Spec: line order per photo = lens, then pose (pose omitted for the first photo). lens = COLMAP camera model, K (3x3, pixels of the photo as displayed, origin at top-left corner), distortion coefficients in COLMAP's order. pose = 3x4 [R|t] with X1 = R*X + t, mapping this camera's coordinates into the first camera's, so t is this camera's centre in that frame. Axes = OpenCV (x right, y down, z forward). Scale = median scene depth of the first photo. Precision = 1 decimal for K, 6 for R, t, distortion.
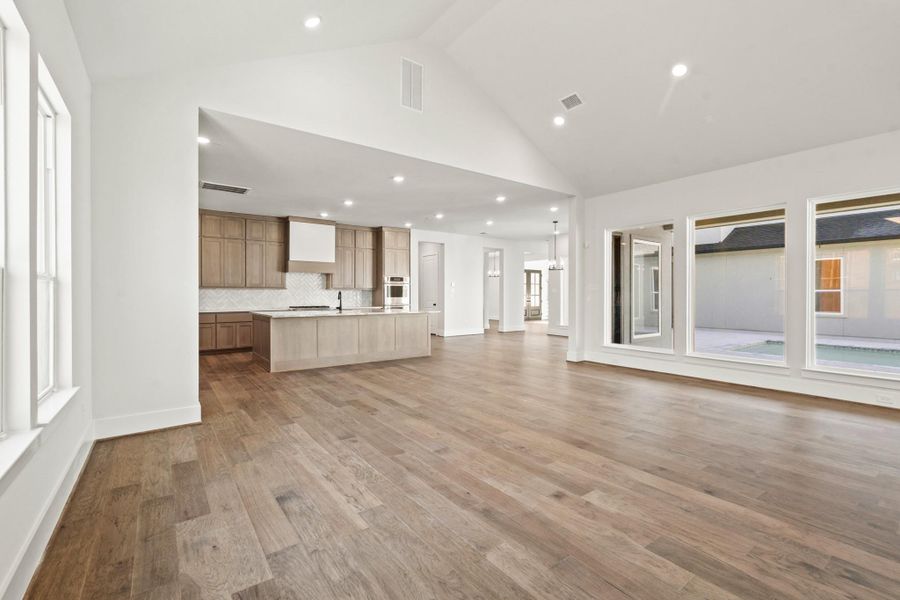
lens RADIAL K [[400.3, 0, 447.2], [0, 400.3, 296.1], [0, 0, 1]] dist [-0.003045, -0.000072]
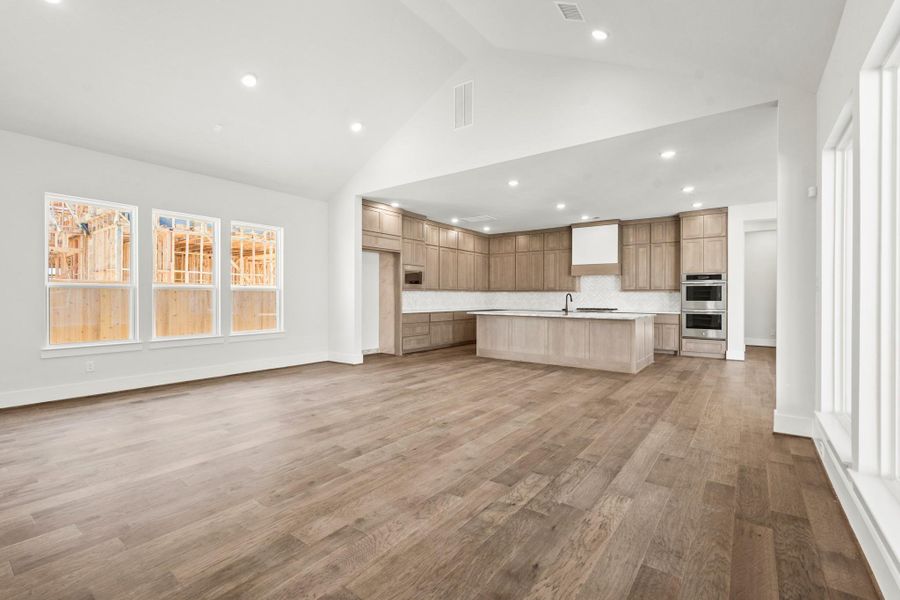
lens RADIAL K [[400.3, 0, 447.2], [0, 400.3, 296.1], [0, 0, 1]] dist [-0.003045, -0.000072]
pose [[0.288898, -0.000144, -0.957360, 0.558601], [-0.006370, 0.999978, -0.002072, -0.001113], [0.957339, 0.006697, 0.288890, 0.377582]]
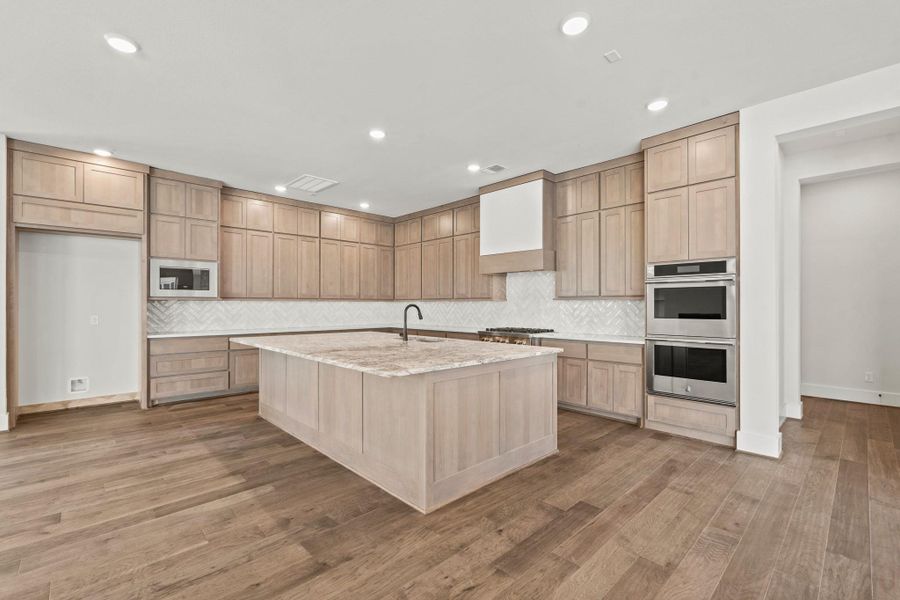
lens RADIAL K [[390.9, 0, 450.6], [0, 390.9, 303.7], [0, 0, 1]] dist [-0.000983, 0.000015]
pose [[0.133545, -0.004364, -0.991033, 0.234538], [-0.003578, 0.999982, -0.004886, -0.009388], [0.991036, 0.004198, 0.133527, 0.894552]]
